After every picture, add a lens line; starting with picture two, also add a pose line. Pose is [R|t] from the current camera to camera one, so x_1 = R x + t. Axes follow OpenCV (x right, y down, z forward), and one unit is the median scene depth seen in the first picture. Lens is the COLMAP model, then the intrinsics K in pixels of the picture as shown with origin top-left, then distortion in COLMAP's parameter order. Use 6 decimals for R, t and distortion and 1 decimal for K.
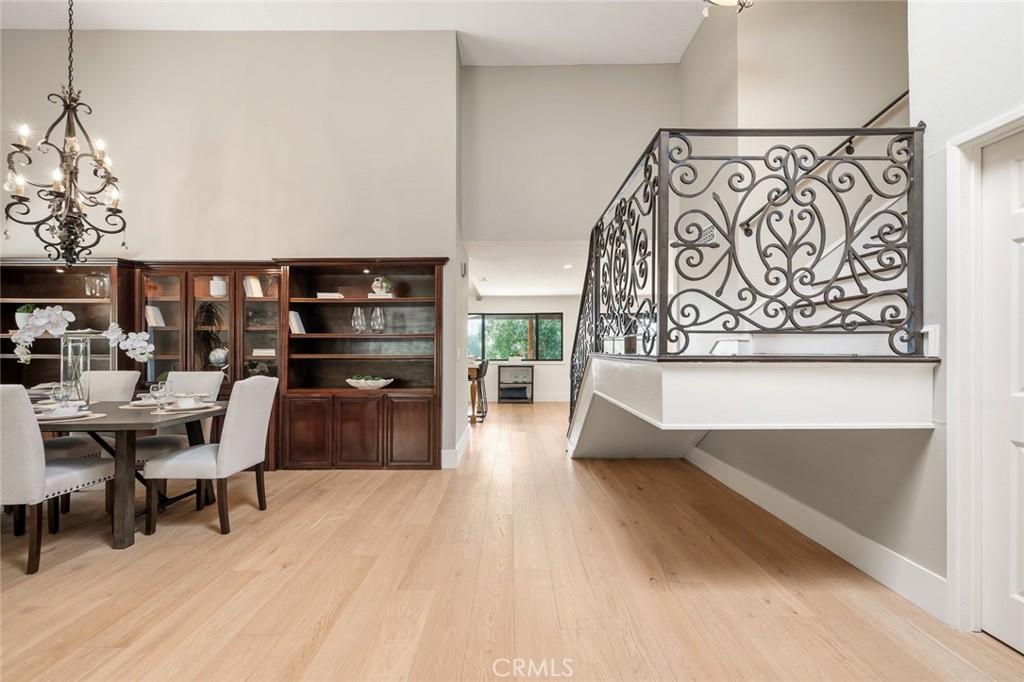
lens RADIAL K [[442.4, 0, 516.1], [0, 442.4, 348.7], [0, 0, 1]] dist [0.002411, -0.000198]
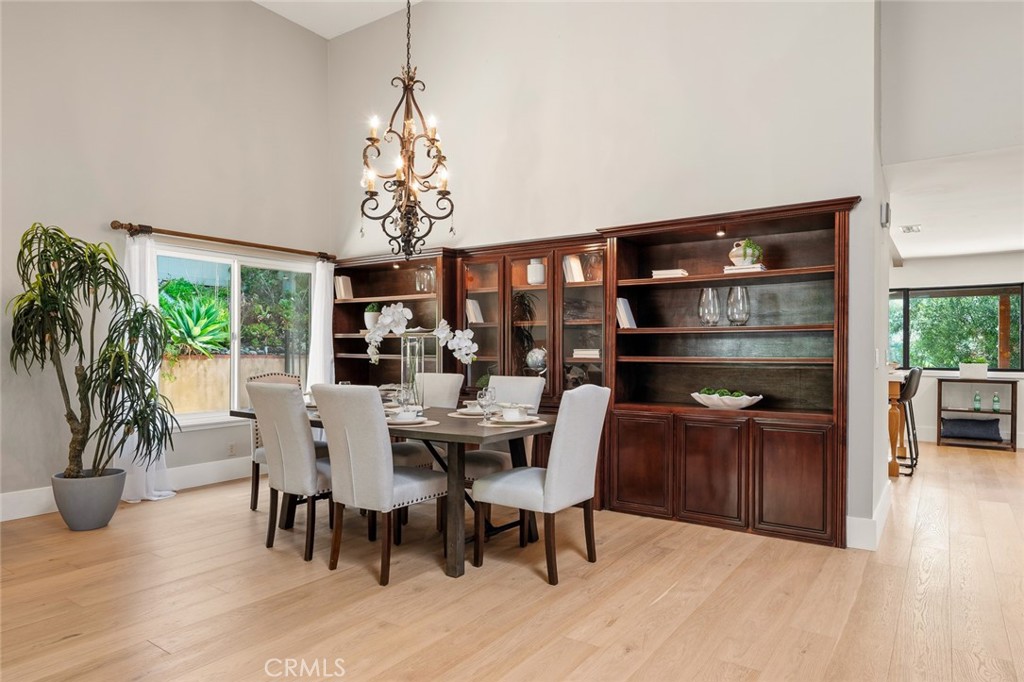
lens RADIAL K [[629.9, 0, 501.4], [0, 629.9, 354.3], [0, 0, 1]] dist [-0.001104, 0.000509]
pose [[0.815801, 0.006069, -0.578300, -0.077970], [-0.000985, 0.999958, 0.009105, -0.000174], [0.578331, -0.006858, 0.815773, 0.034255]]
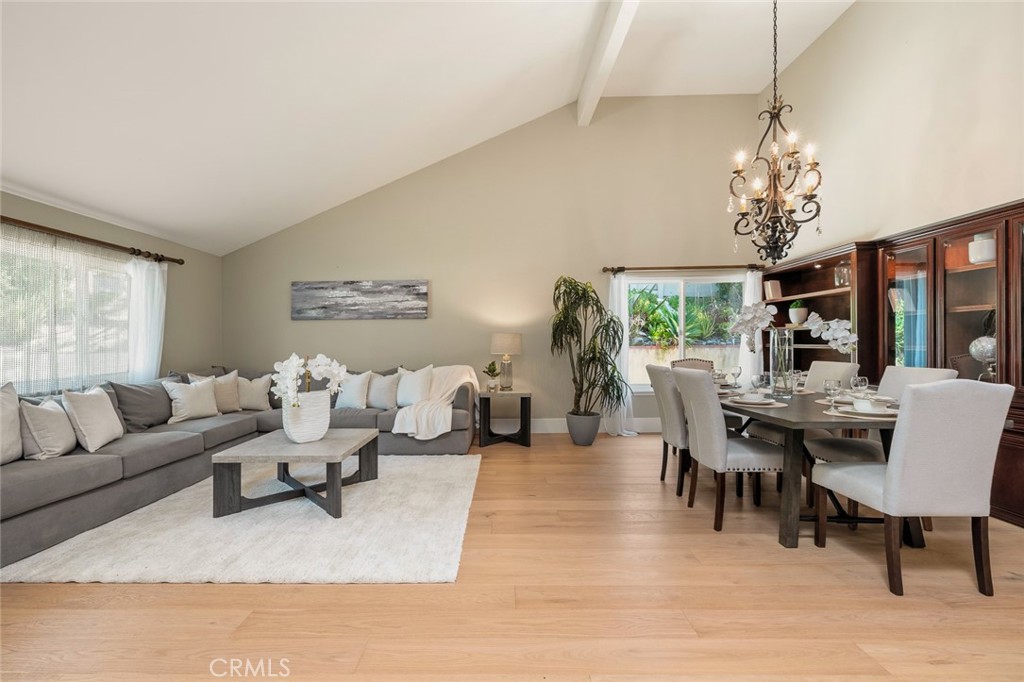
lens RADIAL K [[442.4, 0, 502.6], [0, 442.4, 340.8], [0, 0, 1]] dist [0.002411, -0.000198]
pose [[-0.043872, -0.005542, -0.999022, 0.088108], [0.015804, 0.999856, -0.006240, -0.001351], [0.998912, -0.016062, -0.043778, 0.352664]]
